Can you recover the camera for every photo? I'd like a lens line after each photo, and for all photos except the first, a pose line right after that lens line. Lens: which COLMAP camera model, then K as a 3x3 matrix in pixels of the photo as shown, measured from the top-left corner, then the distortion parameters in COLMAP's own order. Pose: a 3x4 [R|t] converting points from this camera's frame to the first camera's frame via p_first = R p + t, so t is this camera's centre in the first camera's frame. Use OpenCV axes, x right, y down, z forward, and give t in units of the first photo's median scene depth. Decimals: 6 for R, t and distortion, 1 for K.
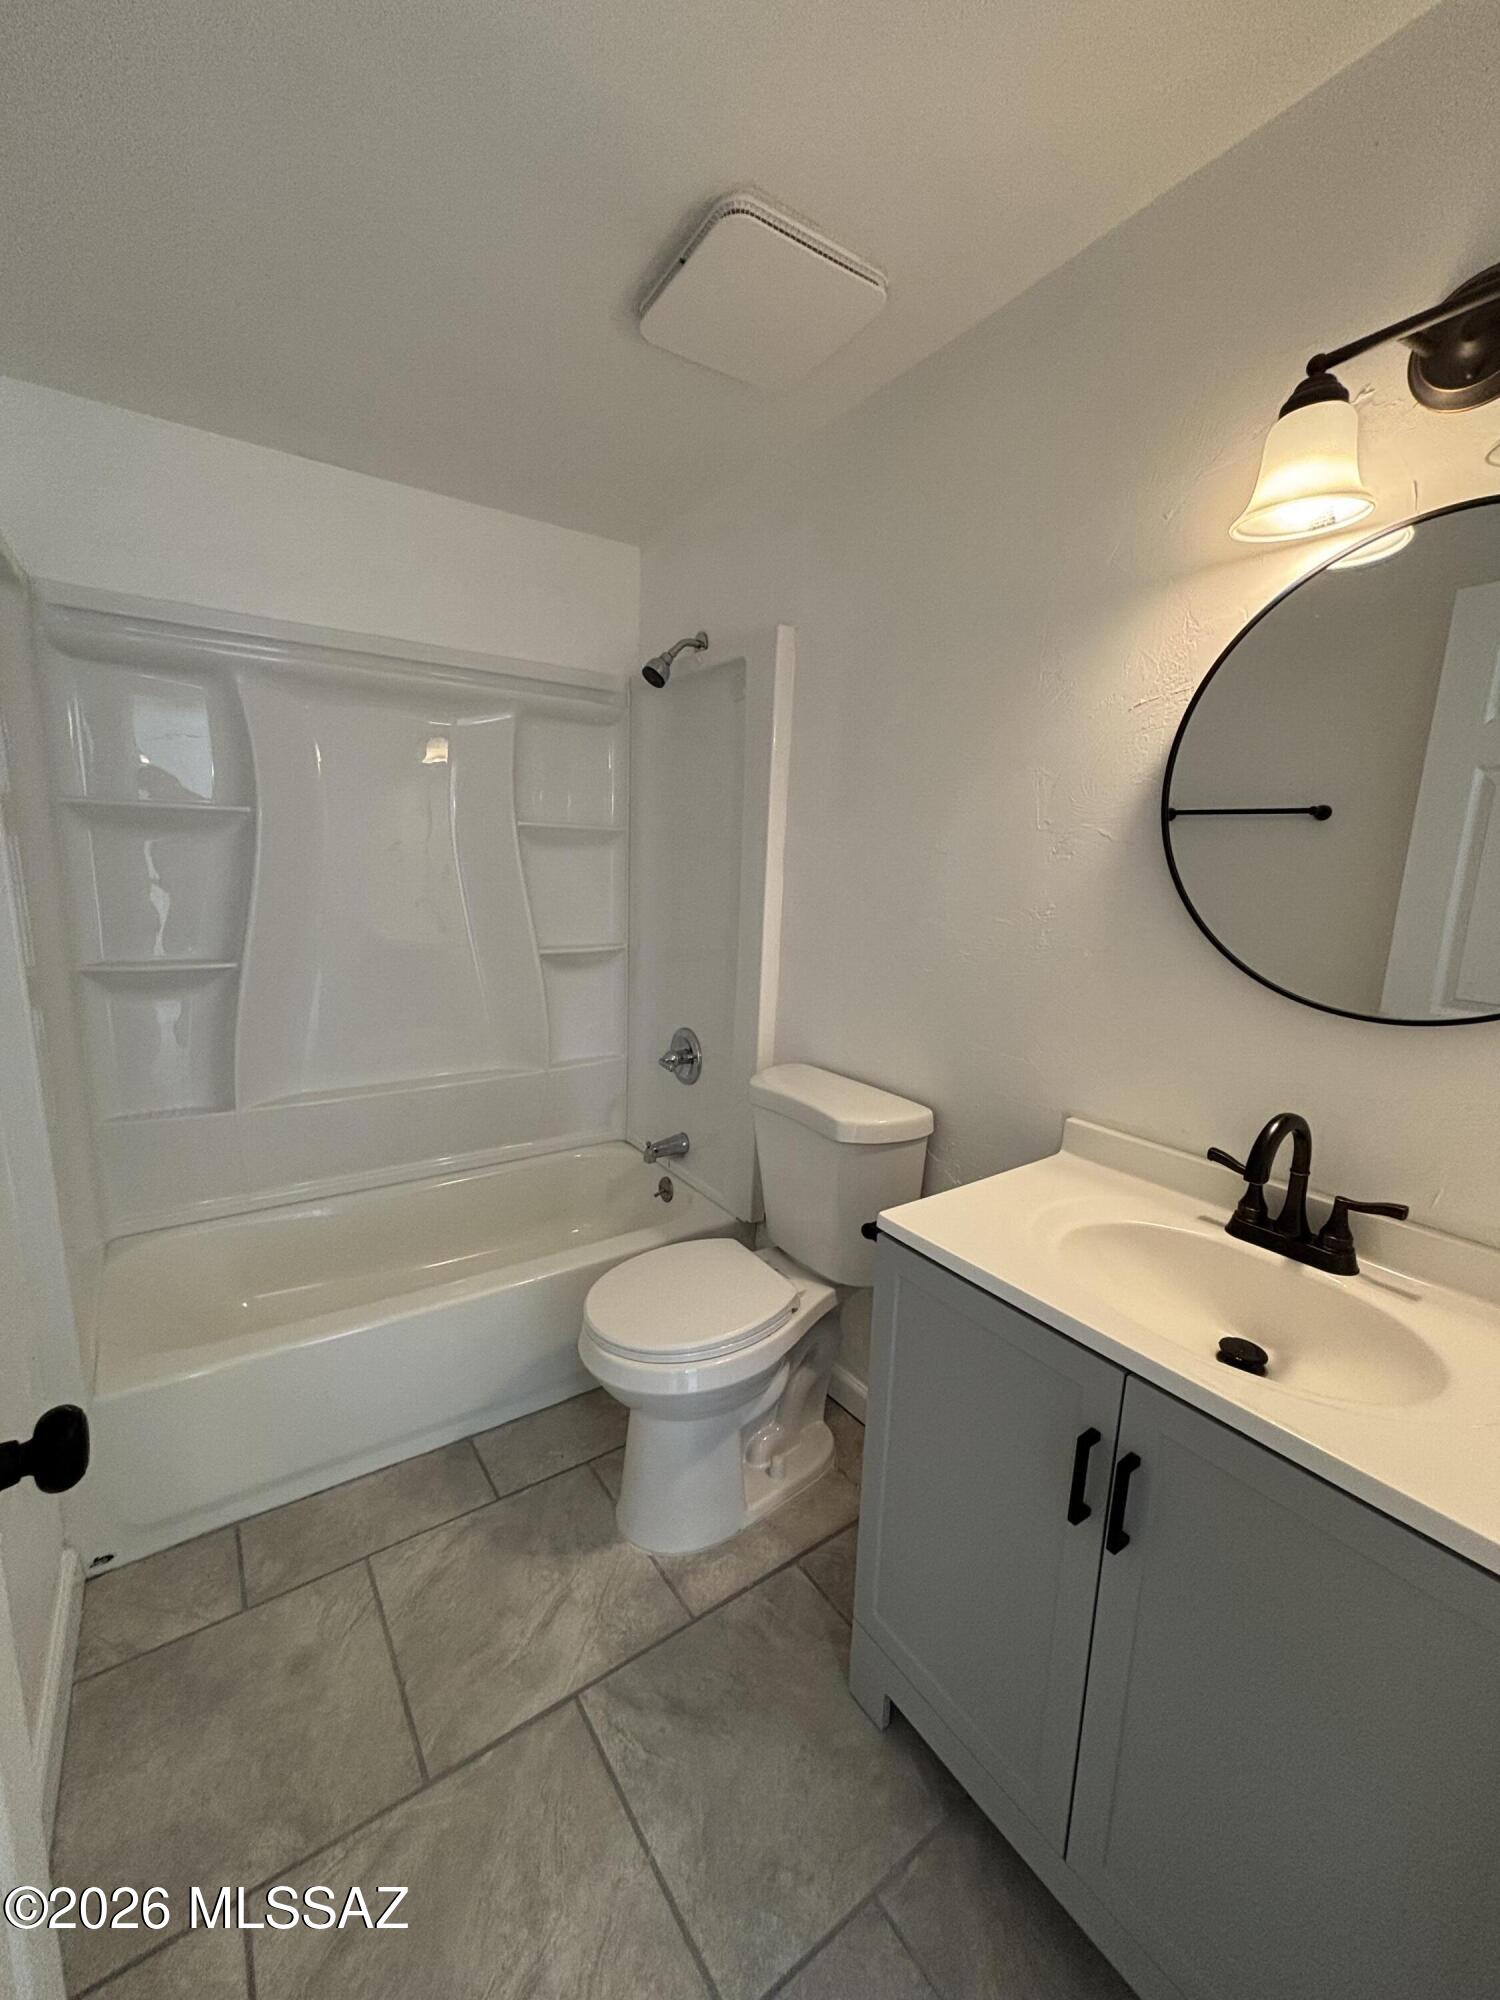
lens RADIAL K [[815.7, 0, 751.5], [0, 815.7, 1000.4], [0, 0, 1]] dist [0.026413, -0.000232]
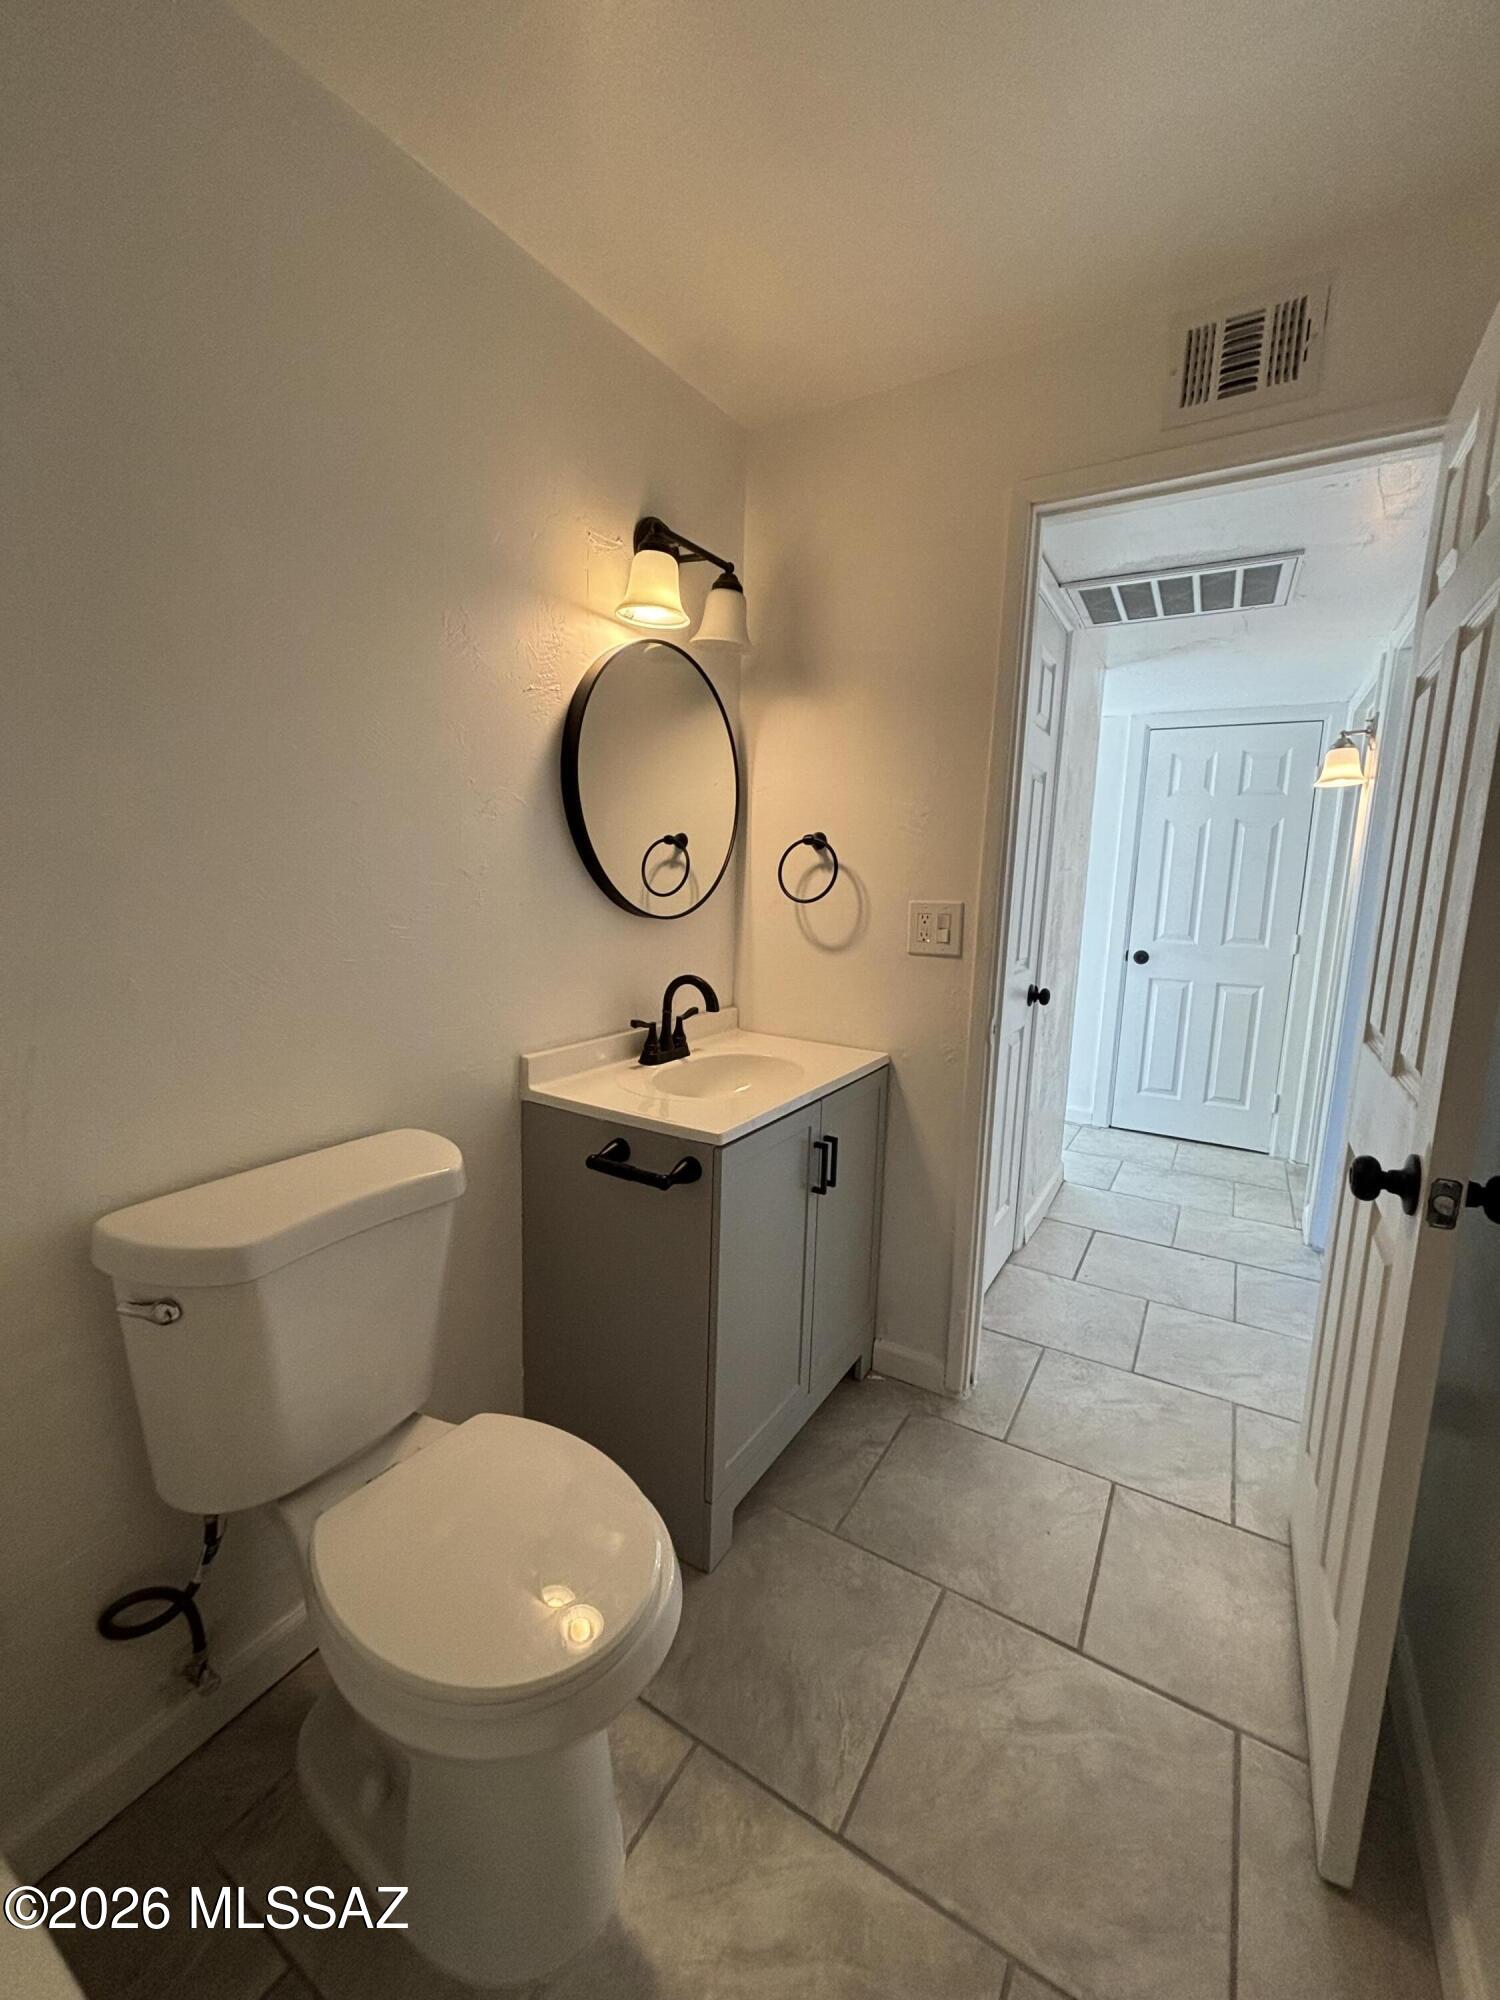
lens RADIAL K [[815.7, 0, 752.7], [0, 815.7, 999.6], [0, 0, 1]] dist [0.026413, -0.000232]
pose [[-0.398290, -0.163797, 0.902516, -0.794765], [0.139186, 0.961741, 0.235970, -0.163900], [-0.906638, 0.219603, -0.360254, 1.204670]]
